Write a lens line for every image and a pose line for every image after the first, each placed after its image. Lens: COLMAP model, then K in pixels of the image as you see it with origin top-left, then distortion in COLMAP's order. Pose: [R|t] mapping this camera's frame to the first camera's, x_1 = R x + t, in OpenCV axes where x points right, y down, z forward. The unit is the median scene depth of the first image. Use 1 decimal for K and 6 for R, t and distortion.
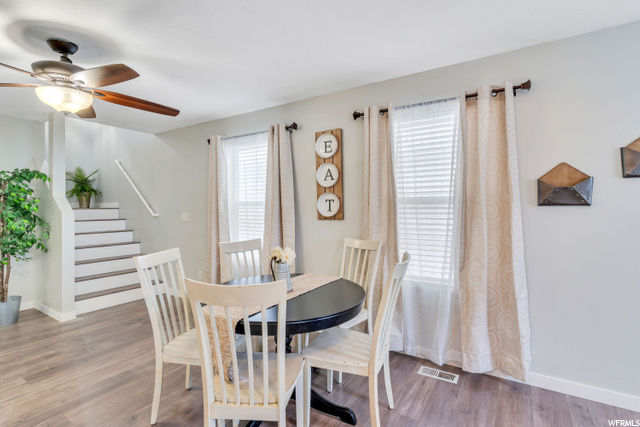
lens RADIAL K [[310.5, 0, 325.8], [0, 310.5, 206.8], [0, 0, 1]] dist [-0.011768, -0.000099]
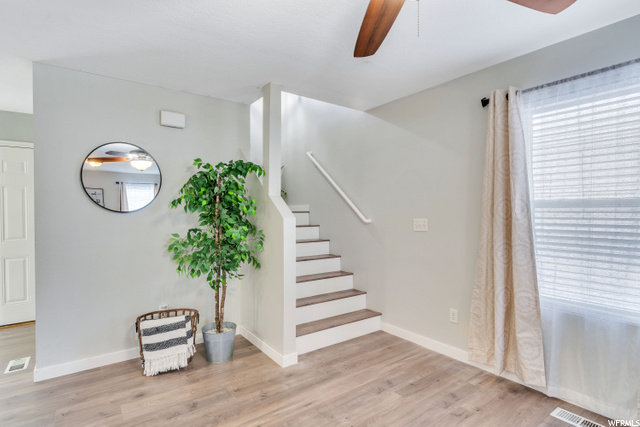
lens RADIAL K [[327.1, 0, 306.8], [0, 327.1, 215.7], [0, 0, 1]] dist [0.002191, 0.000850]
pose [[0.922548, 0.005675, -0.385841, -0.568155], [-0.000967, 0.999923, 0.012395, 0.006380], [0.385881, -0.011062, 0.922482, 0.341885]]
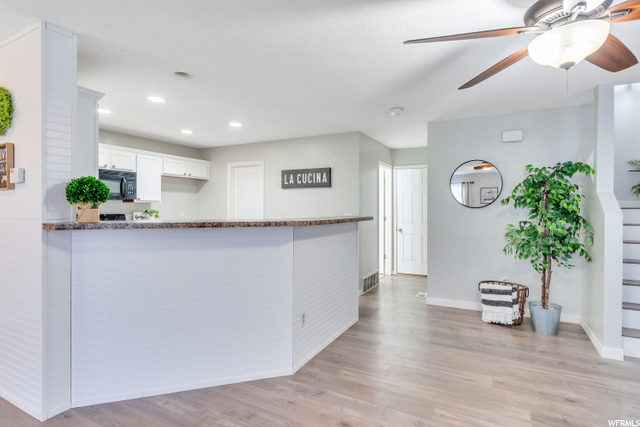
lens RADIAL K [[331.1, 0, 325.4], [0, 331.1, 210.2], [0, 0, 1]] dist [0.001143, 0.000342]
pose [[0.072878, 0.013785, -0.997246, -0.105482], [-0.000796, 0.999905, 0.013764, 0.000352], [0.997341, -0.000209, 0.072883, 0.281741]]
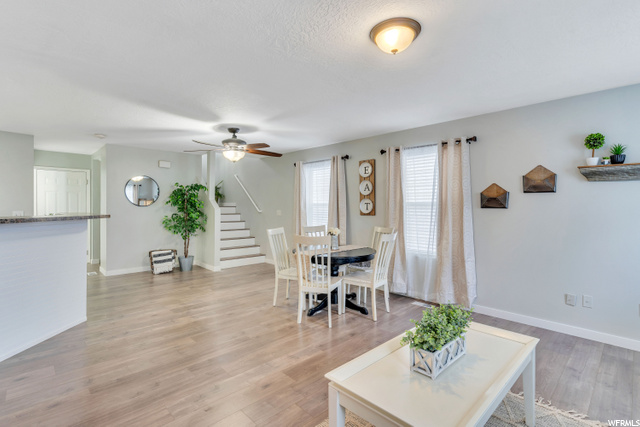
lens RADIAL K [[327.1, 0, 318.1], [0, 327.1, 207.5], [0, 0, 1]] dist [0.002191, 0.000850]
pose [[0.967736, 0.011024, -0.251726, 0.197673], [-0.009672, 0.999931, 0.006606, -0.007183], [0.251782, -0.003958, 0.967776, -0.726267]]
